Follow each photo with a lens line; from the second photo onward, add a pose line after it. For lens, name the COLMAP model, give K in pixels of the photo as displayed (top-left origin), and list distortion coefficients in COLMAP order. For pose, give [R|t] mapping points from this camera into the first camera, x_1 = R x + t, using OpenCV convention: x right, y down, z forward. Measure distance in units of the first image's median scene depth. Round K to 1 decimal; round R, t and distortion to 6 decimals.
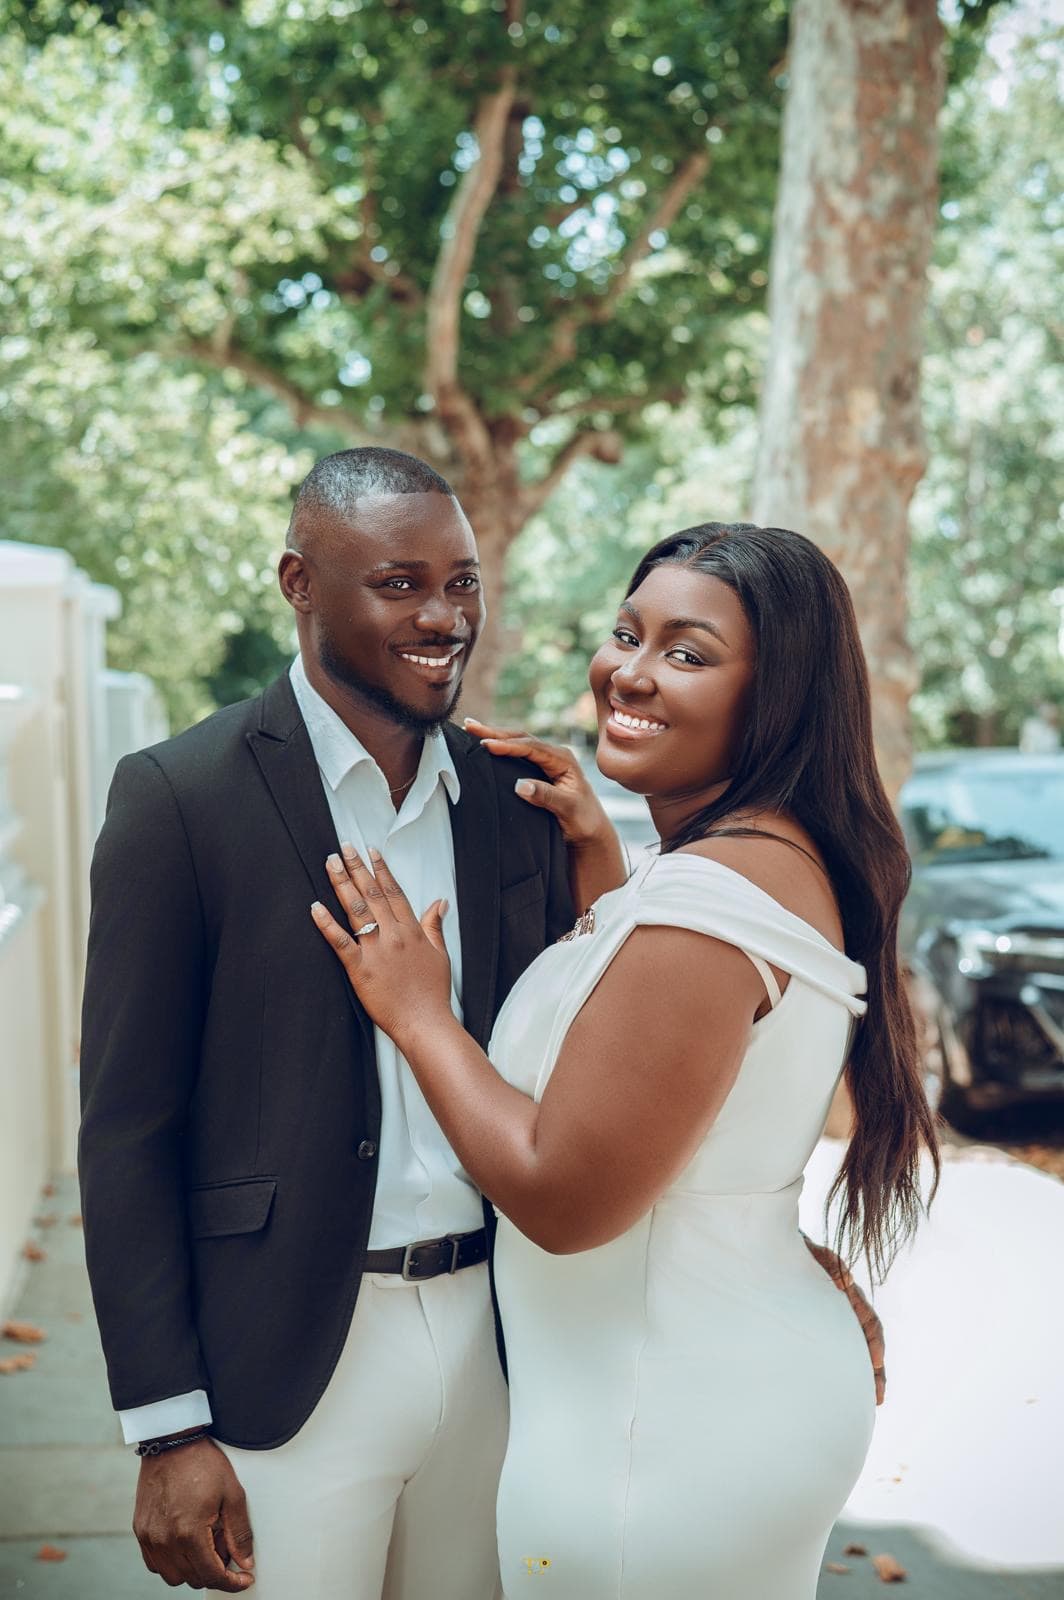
lens RADIAL K [[2331.9, 0, 532.0], [0, 2331.9, 800.0], [0, 0, 1]] dist [-0.084580, -0.049634]
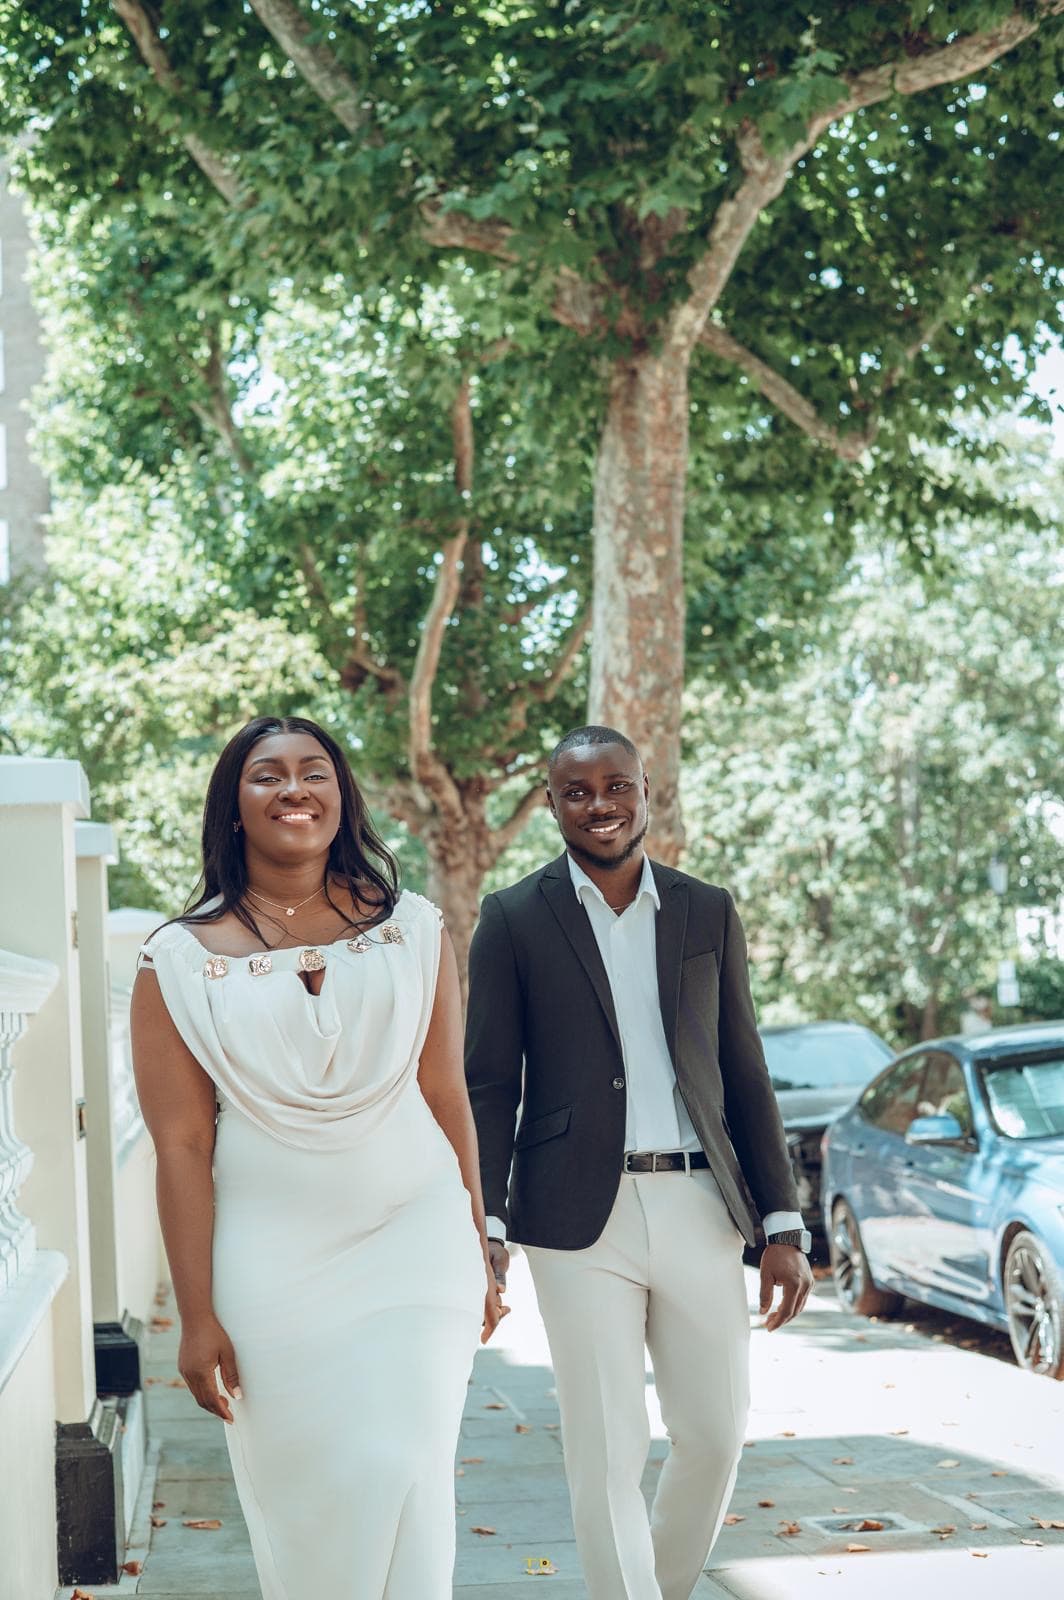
lens RADIAL K [[2331.9, 0, 532.0], [0, 2331.9, 800.0], [0, 0, 1]] dist [-0.084580, -0.049634]
pose [[0.999483, -0.031539, -0.006283, 0.028019], [0.030406, 0.990421, -0.134694, 0.017164], [0.010471, 0.134433, 0.990867, -0.243853]]
